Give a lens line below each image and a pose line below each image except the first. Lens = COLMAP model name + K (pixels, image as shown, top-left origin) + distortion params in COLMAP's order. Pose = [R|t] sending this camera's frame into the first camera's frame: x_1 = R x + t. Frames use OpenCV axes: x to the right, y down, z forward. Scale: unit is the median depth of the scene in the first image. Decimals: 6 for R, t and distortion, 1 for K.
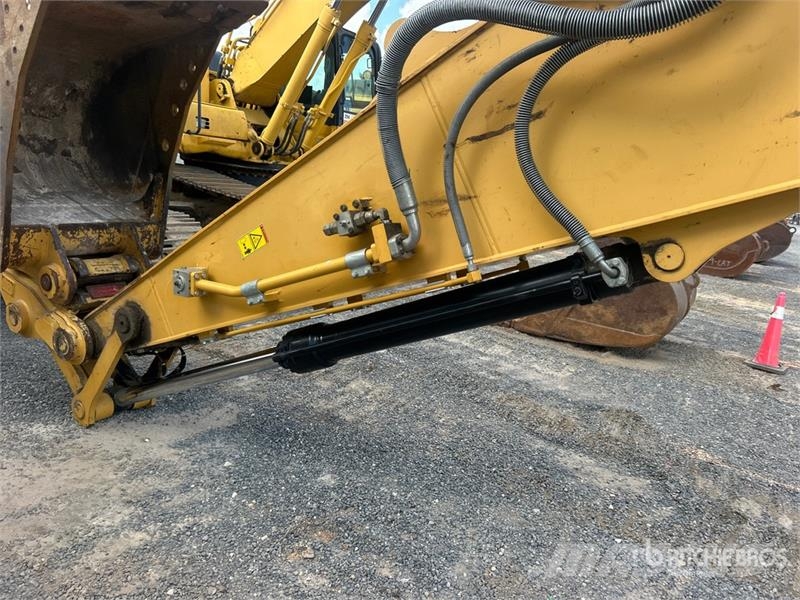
lens RADIAL K [[597.8, 0, 405.5], [0, 597.8, 305.2], [0, 0, 1]] dist [0.066979, -0.096037]
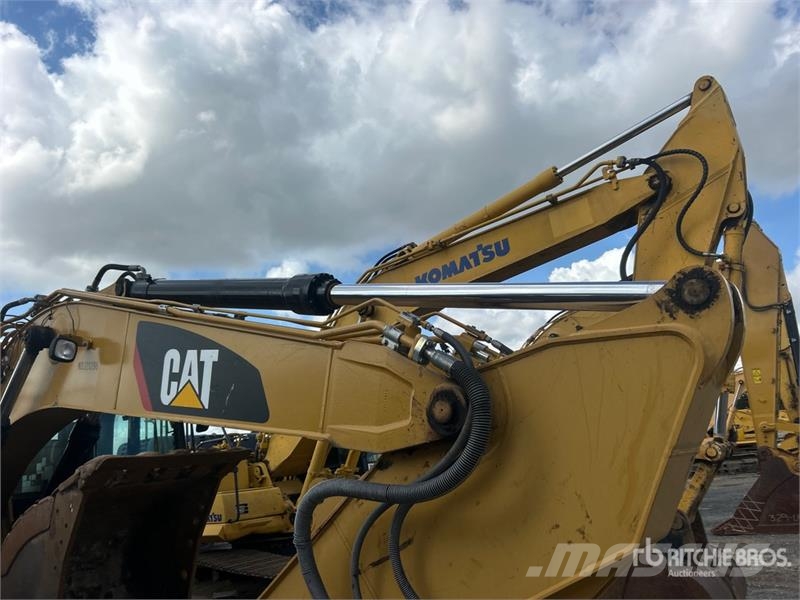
lens RADIAL K [[607.8, 0, 399.3], [0, 607.8, 305.0], [0, 0, 1]] dist [0.016338, 0.003148]
pose [[0.968552, -0.243099, -0.053015, 0.096149], [0.188209, 0.855180, -0.482954, -0.027128], [0.162743, 0.457788, 0.874040, -0.106535]]
